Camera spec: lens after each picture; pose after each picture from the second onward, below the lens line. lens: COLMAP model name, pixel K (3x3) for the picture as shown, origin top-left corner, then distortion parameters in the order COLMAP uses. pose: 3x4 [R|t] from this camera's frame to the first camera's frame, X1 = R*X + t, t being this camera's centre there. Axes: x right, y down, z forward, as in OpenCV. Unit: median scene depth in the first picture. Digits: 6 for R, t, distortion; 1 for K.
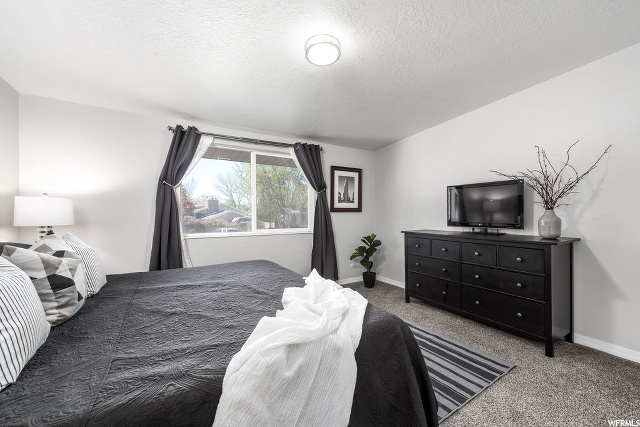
lens RADIAL K [[262.9, 0, 320.0], [0, 262.9, 213.5], [0, 0, 1]] dist [-0.000074, -0.000012]
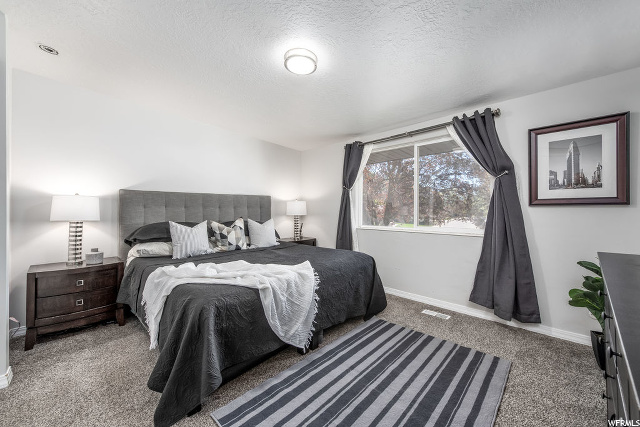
lens RADIAL K [[247.2, 0, 320.6], [0, 247.2, 209.8], [0, 0, 1]] dist [-0.000388, -0.000032]
pose [[0.252140, -0.001902, -0.967689, 0.497716], [0.000165, 0.999998, -0.001922, 0.003340], [0.967691, 0.000325, 0.252139, 0.415692]]
